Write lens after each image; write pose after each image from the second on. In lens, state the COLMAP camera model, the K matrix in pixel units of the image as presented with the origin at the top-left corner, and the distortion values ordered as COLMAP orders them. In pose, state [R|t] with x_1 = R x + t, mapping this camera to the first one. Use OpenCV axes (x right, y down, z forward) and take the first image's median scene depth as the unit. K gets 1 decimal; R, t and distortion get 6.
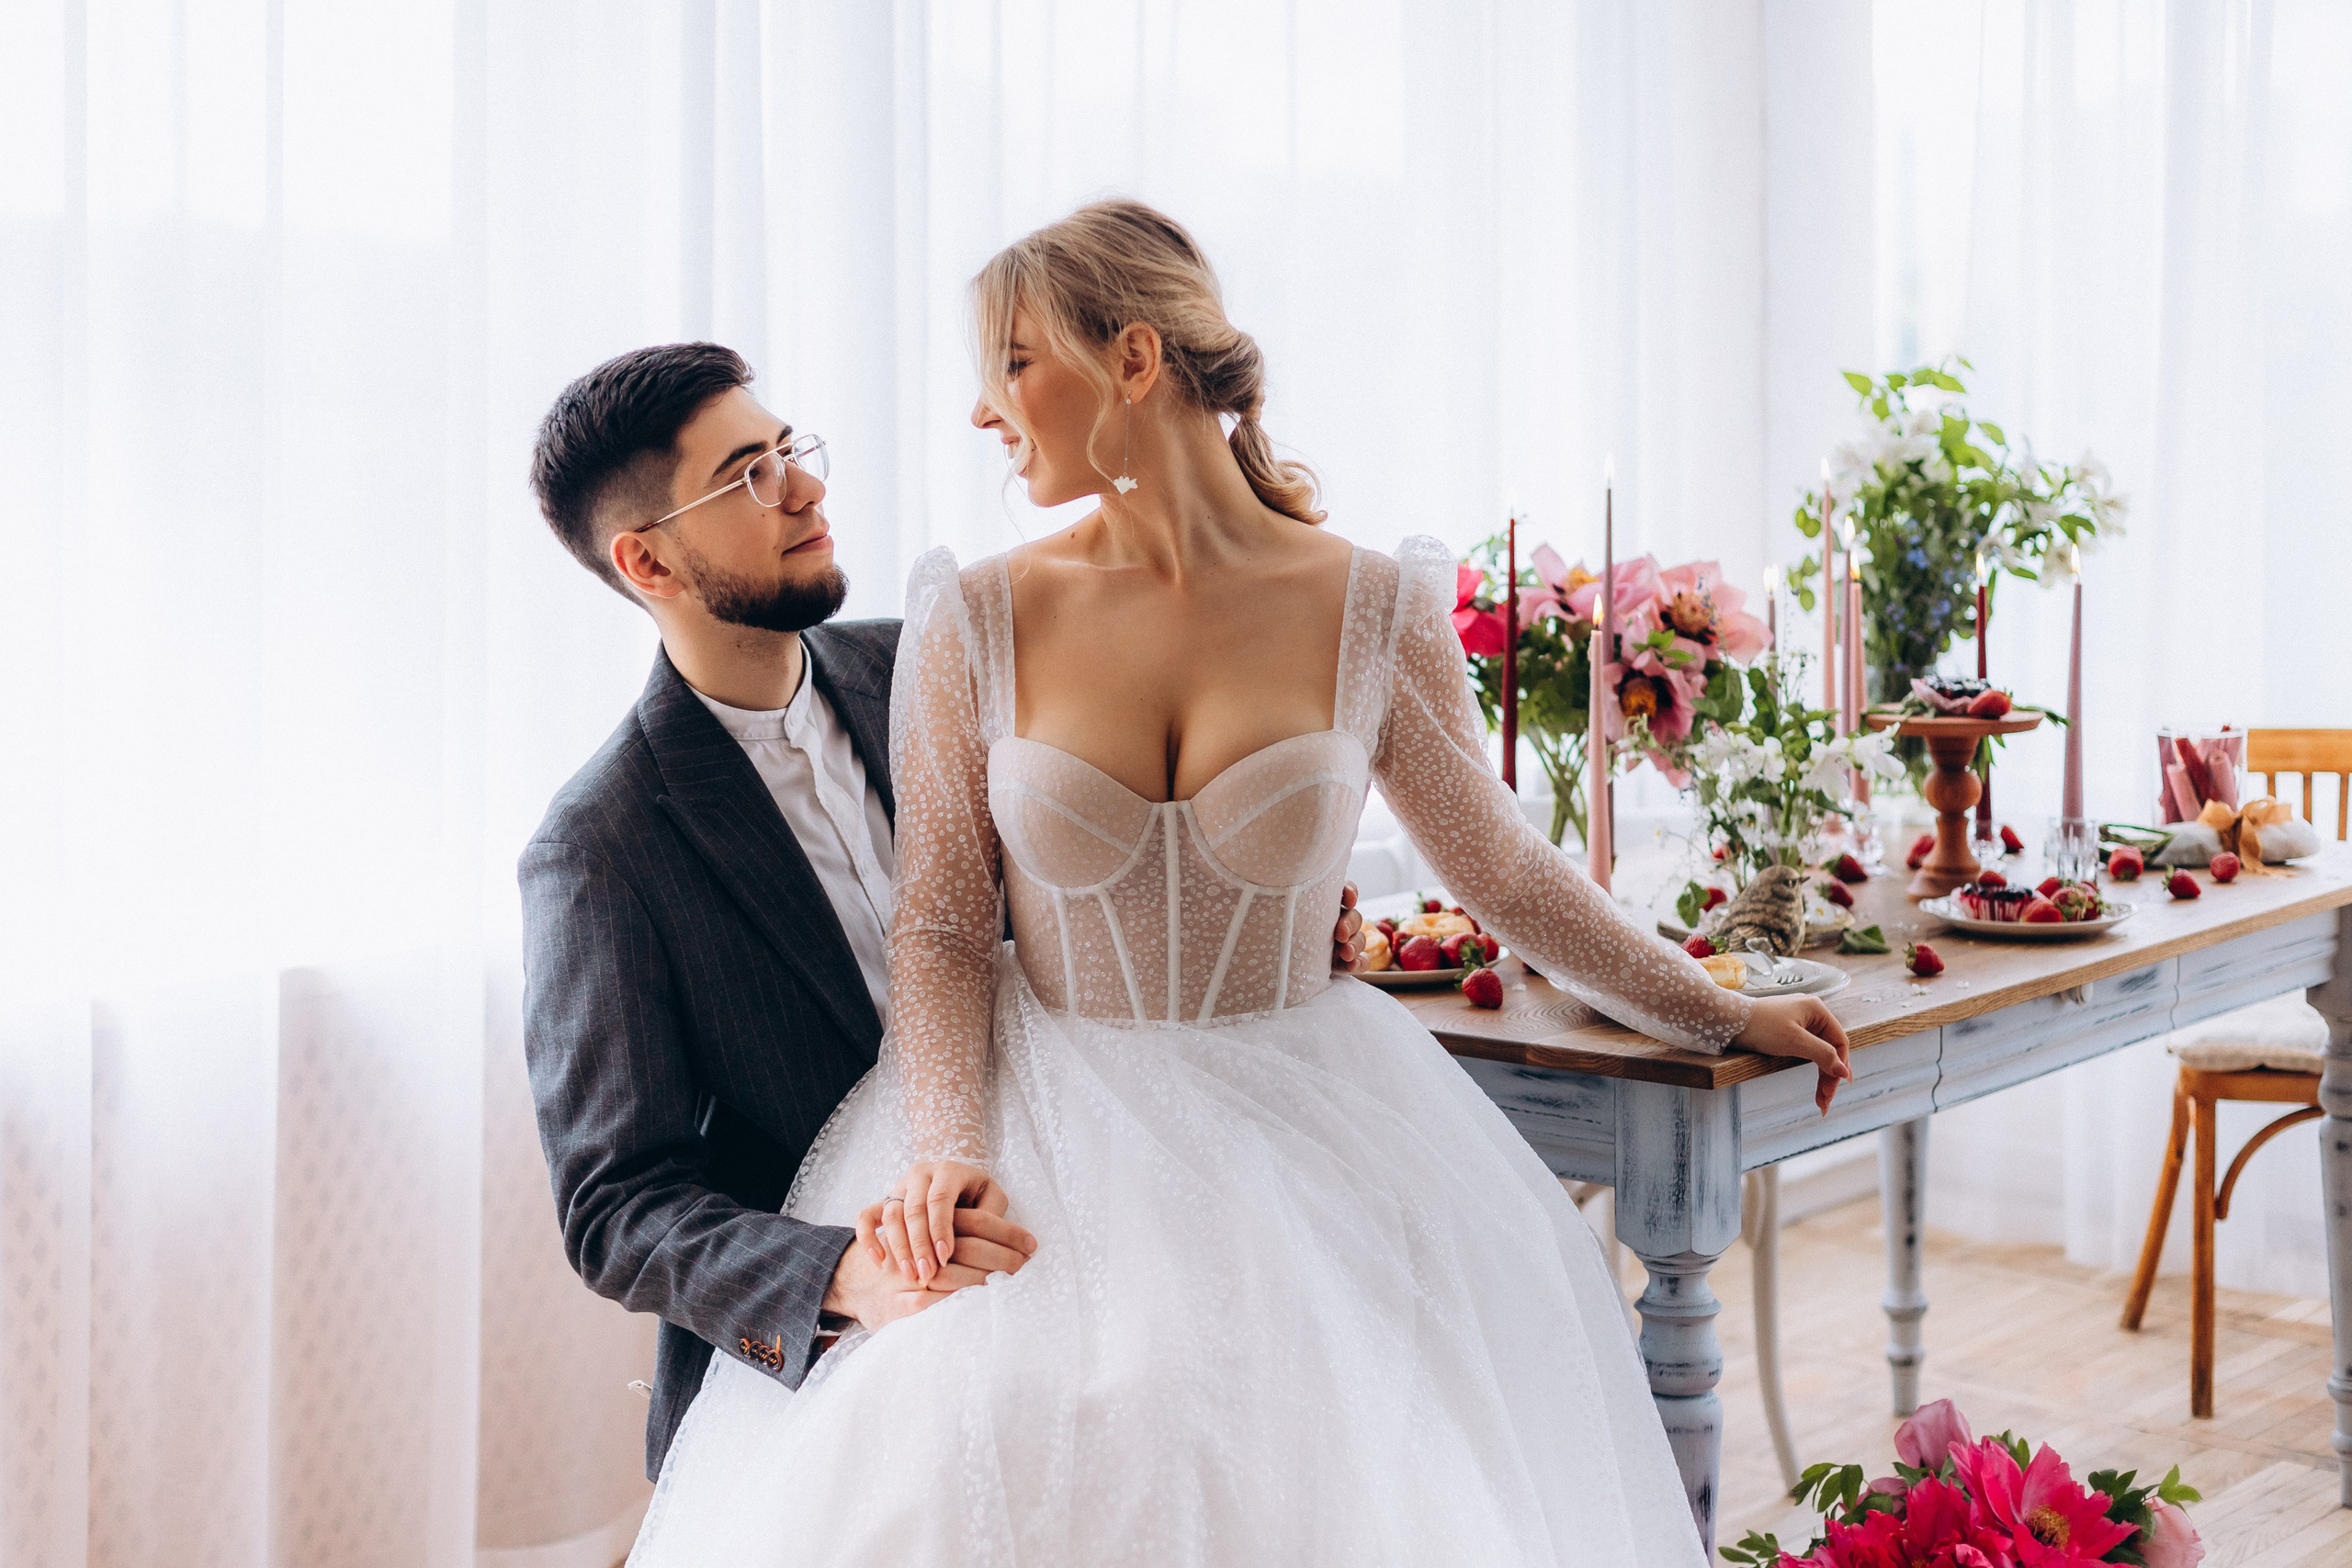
lens RADIAL K [[3451.6, 0, 1169.1], [0, 3451.6, 738.5], [0, 0, 1]] dist [1.178007, -0.001817]
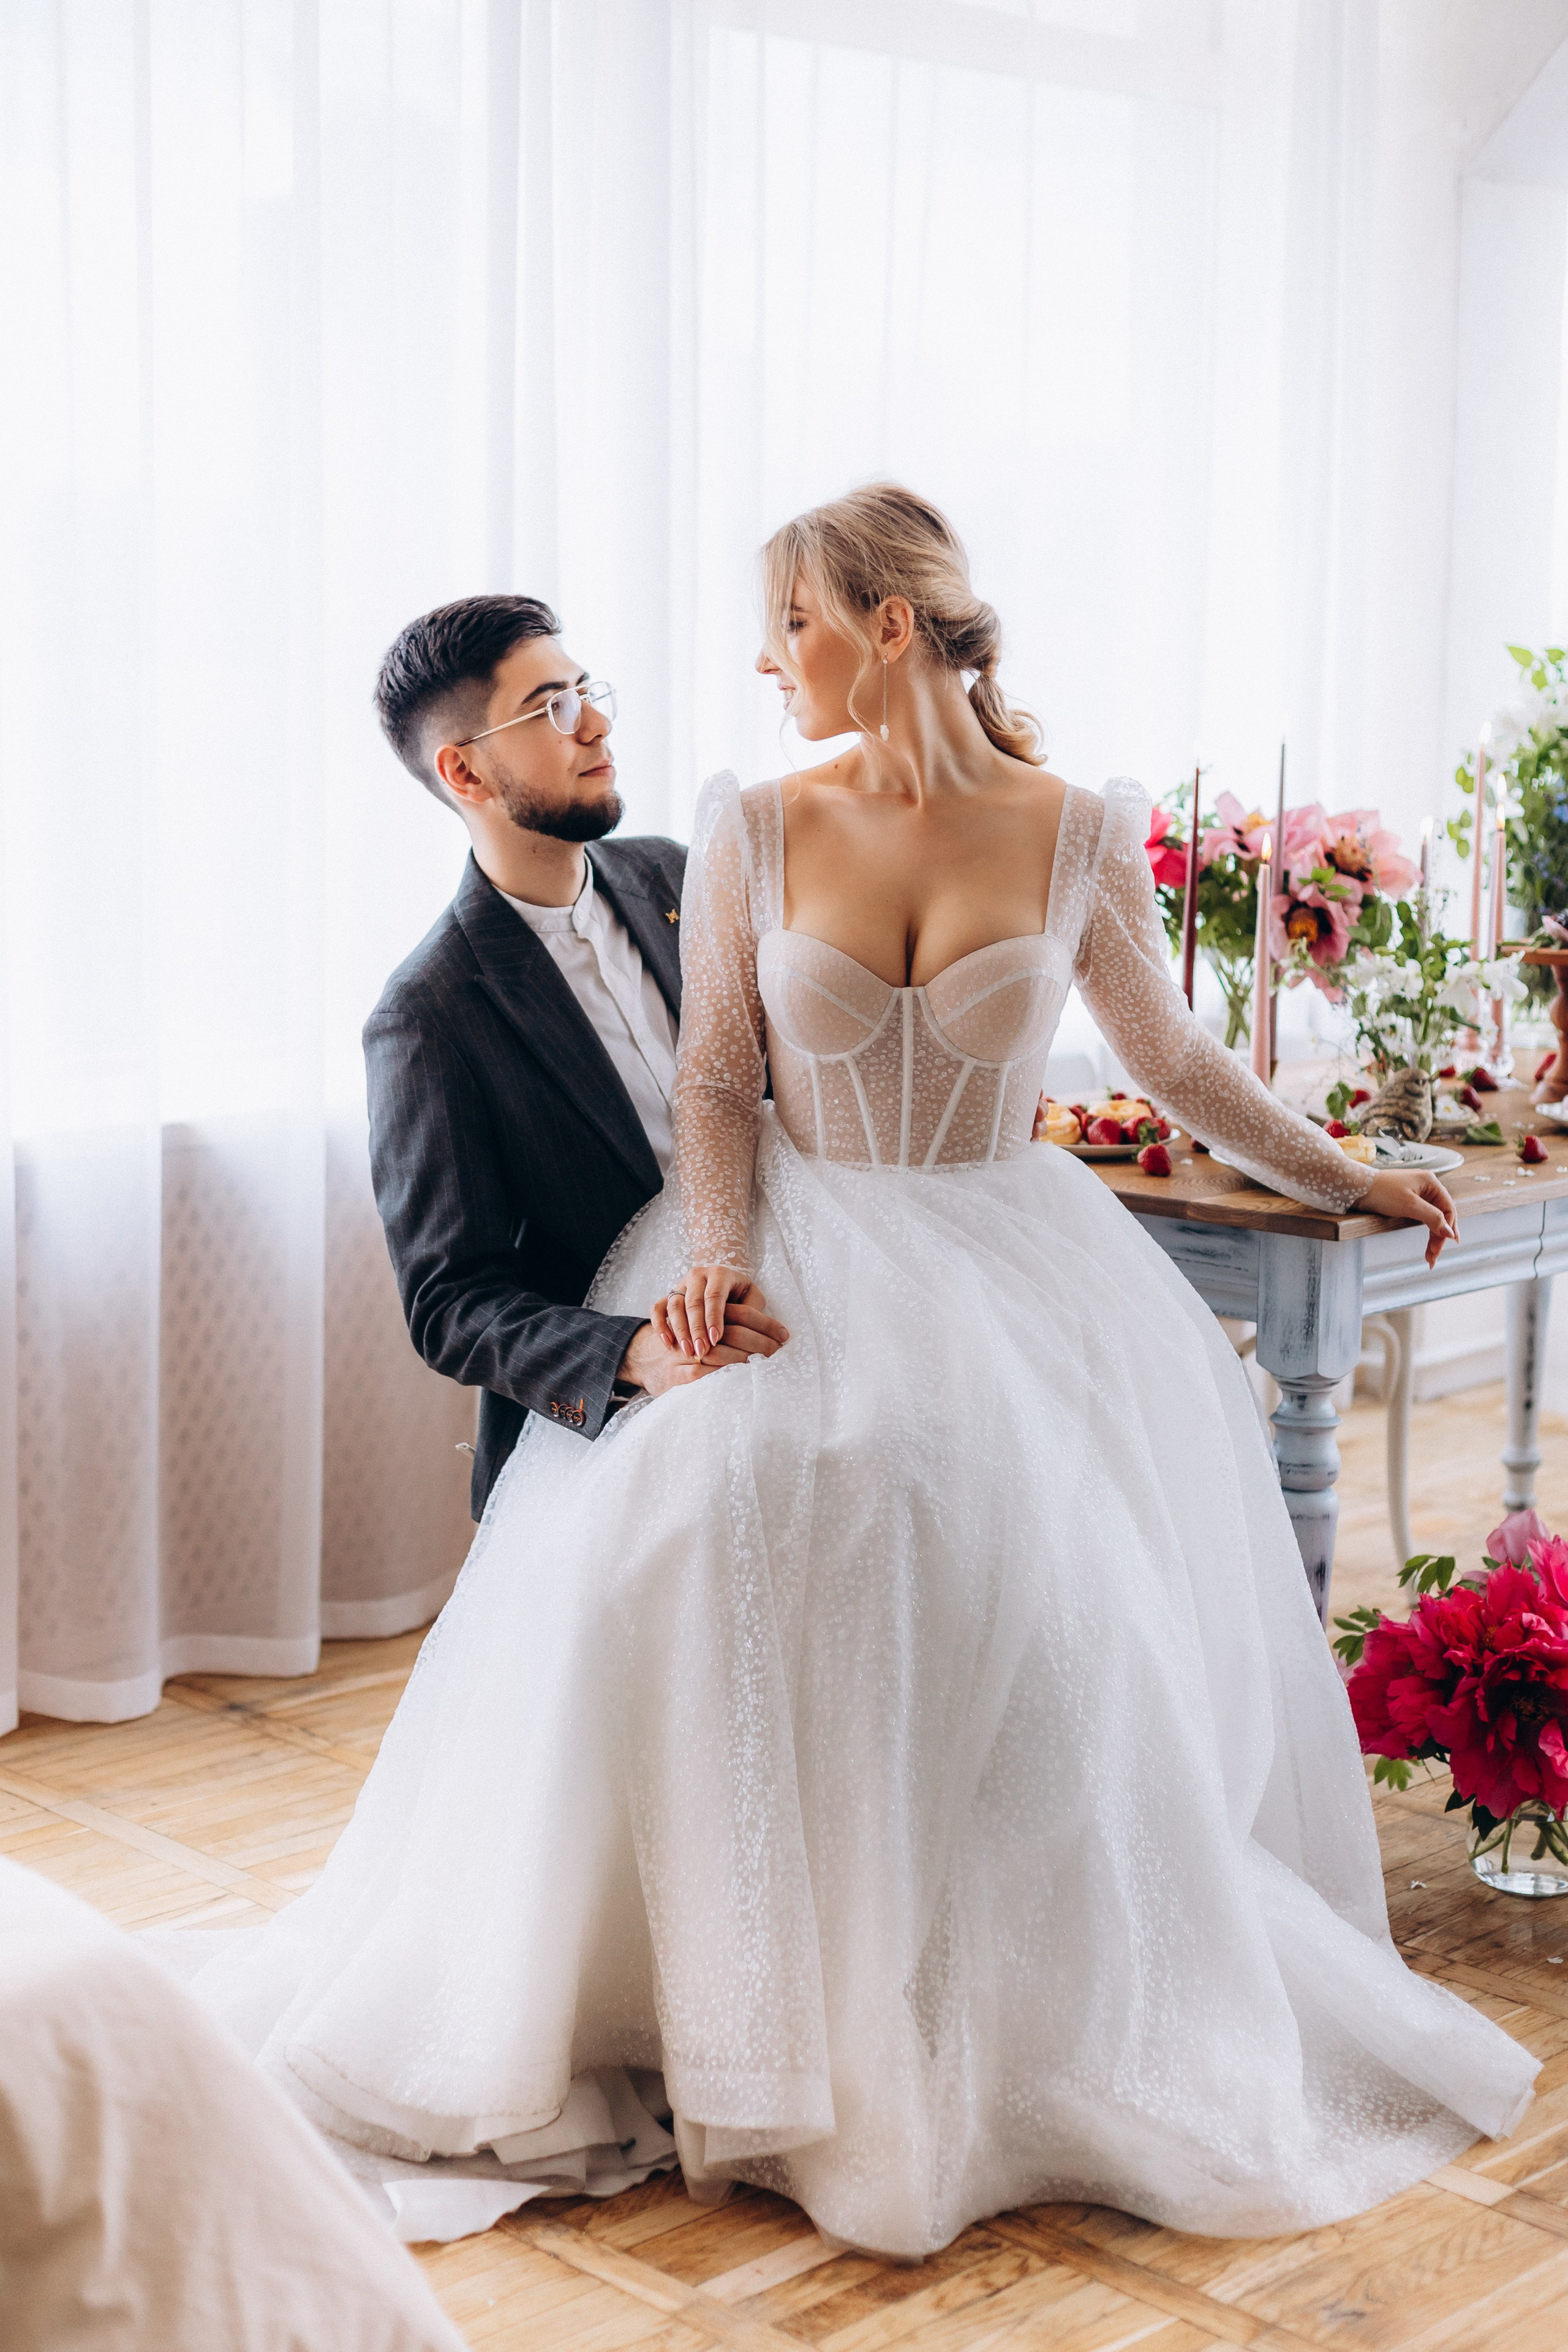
lens RADIAL K [[3449.4, 0, 732.9], [0, 3449.4, 1031.4], [0, 0, 1]] dist [-0.010682, 11.756725]
pose [[0.998705, 0.035476, -0.036462, -0.014077], [-0.034907, 0.999261, 0.016119, 0.014107], [0.037006, -0.014825, 0.999205, -0.189867]]
